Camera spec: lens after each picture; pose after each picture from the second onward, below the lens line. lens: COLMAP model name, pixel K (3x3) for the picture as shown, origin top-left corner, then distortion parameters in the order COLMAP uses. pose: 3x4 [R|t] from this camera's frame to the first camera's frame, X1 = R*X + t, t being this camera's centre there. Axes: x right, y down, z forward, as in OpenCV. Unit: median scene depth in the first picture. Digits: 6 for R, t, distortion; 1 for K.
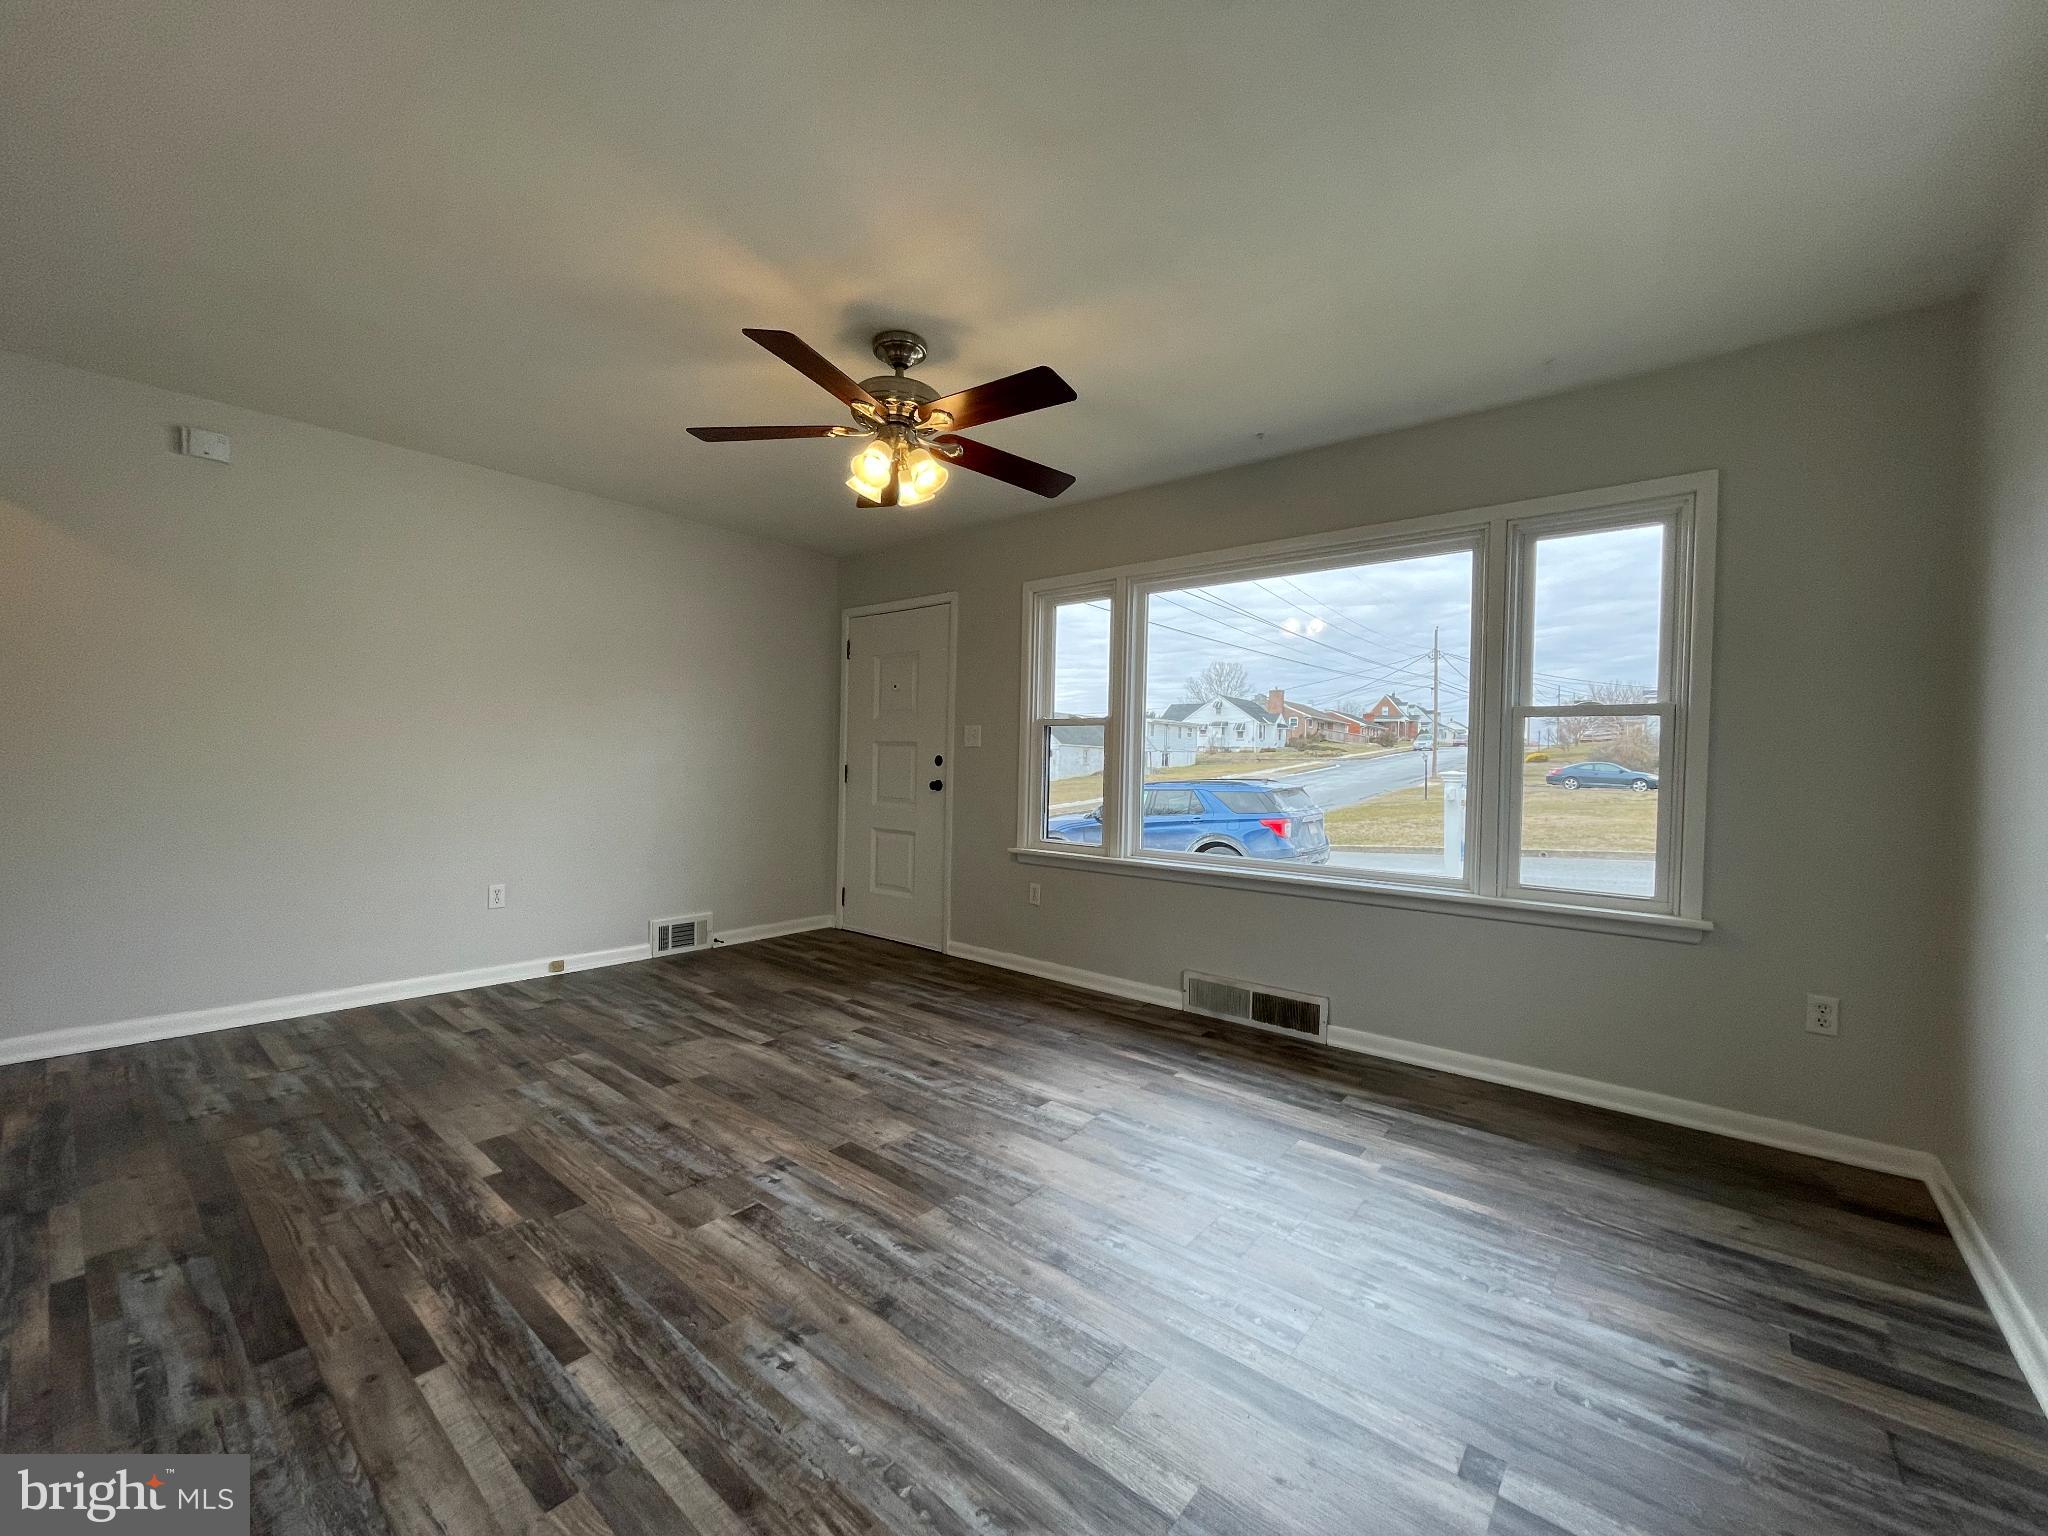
lens RADIAL K [[822.1, 0, 1016.2], [0, 822.1, 774.0], [0, 0, 1]] dist [-0.002055, -0.000298]
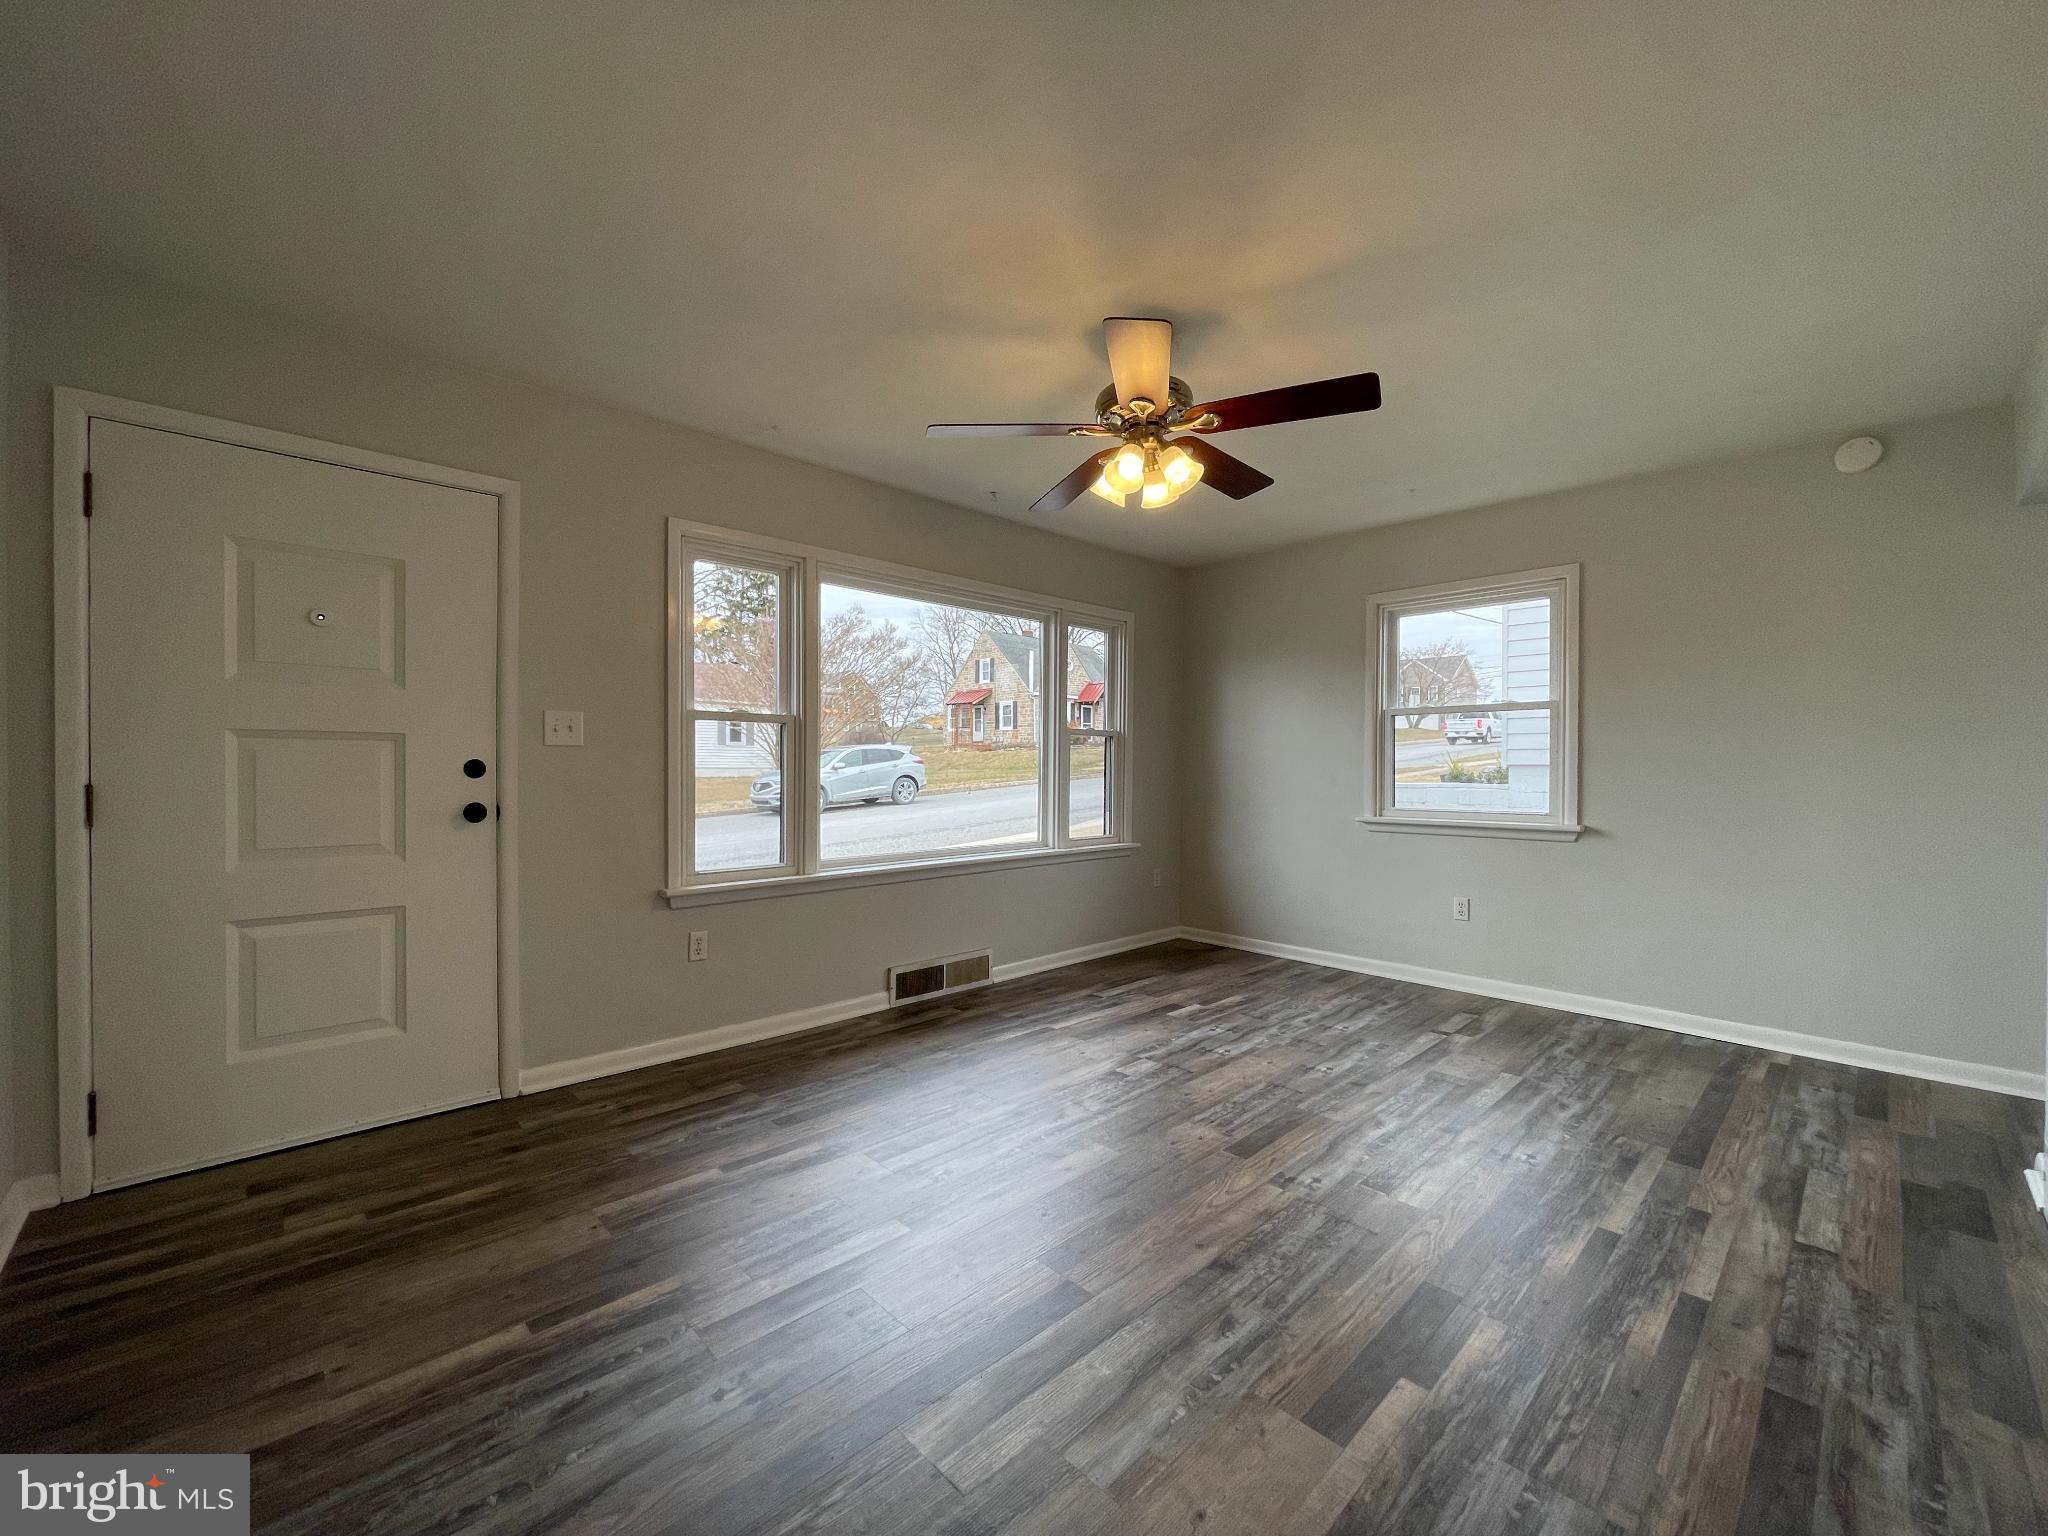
lens RADIAL K [[822.1, 0, 1015.7], [0, 822.1, 769.5], [0, 0, 1]] dist [-0.002055, -0.000298]
pose [[0.115737, -0.025866, 0.992943, -1.040065], [0.010307, 0.999638, 0.024839, -0.043914], [-0.993226, 0.007360, 0.115962, 0.958060]]
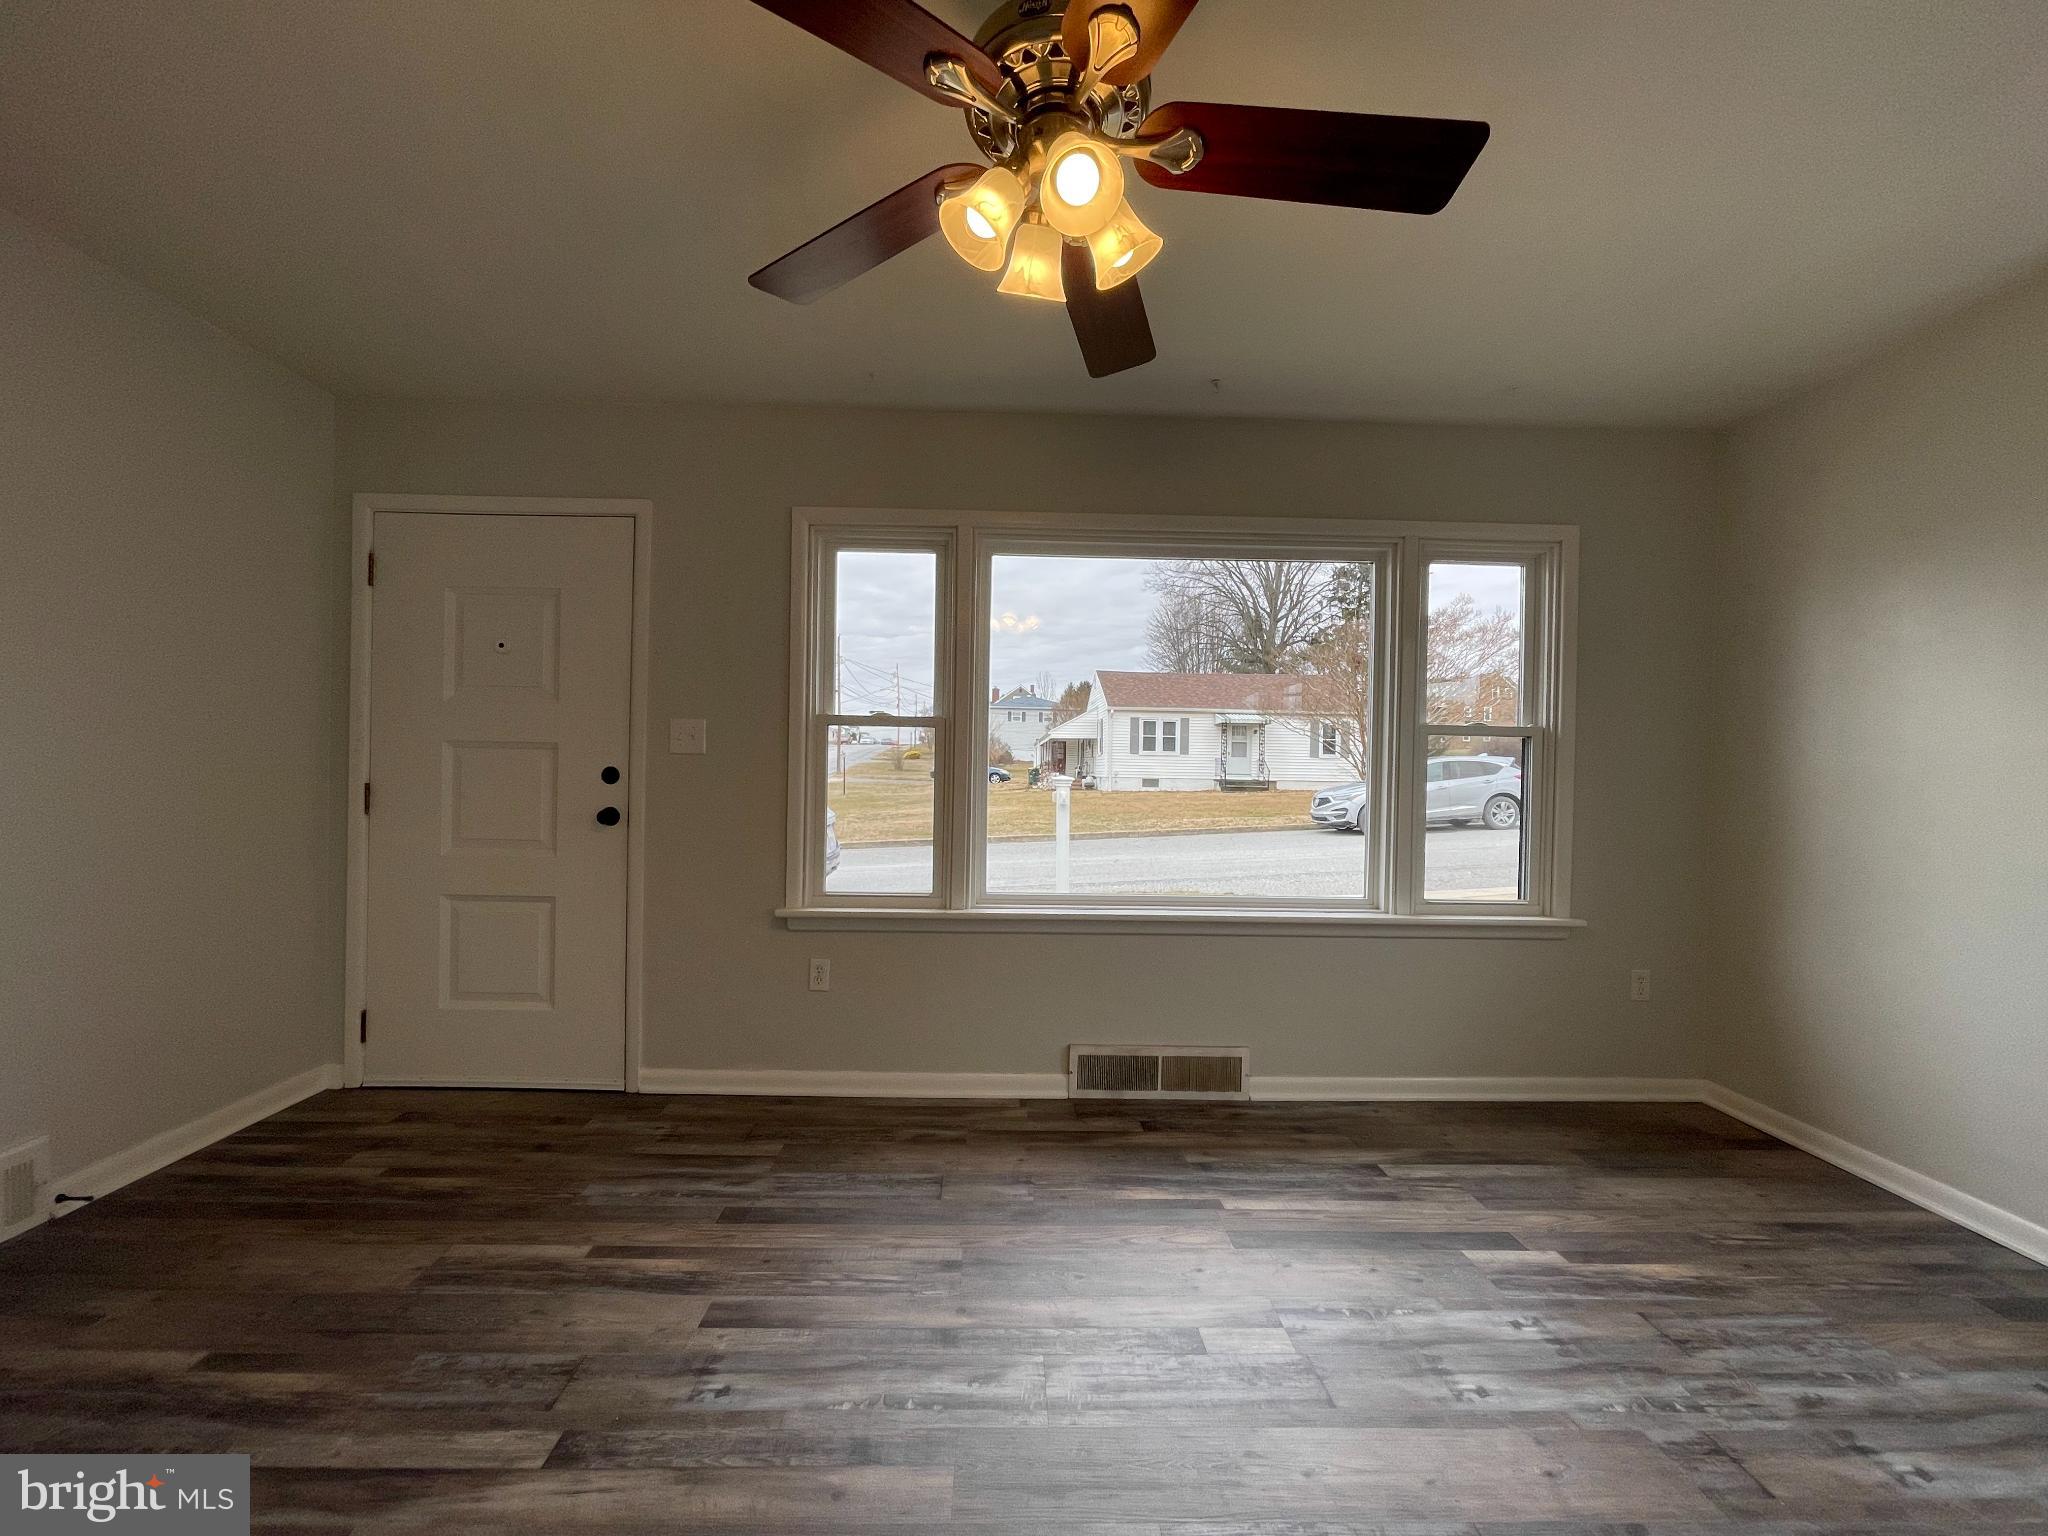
lens RADIAL K [[822.1, 0, 1015.8], [0, 822.1, 773.5], [0, 0, 1]] dist [-0.002055, -0.000298]
pose [[0.753710, -0.009503, 0.657138, -0.454210], [0.006746, 0.999955, 0.006723, -0.033248], [-0.657172, -0.000634, 0.753740, 0.590925]]
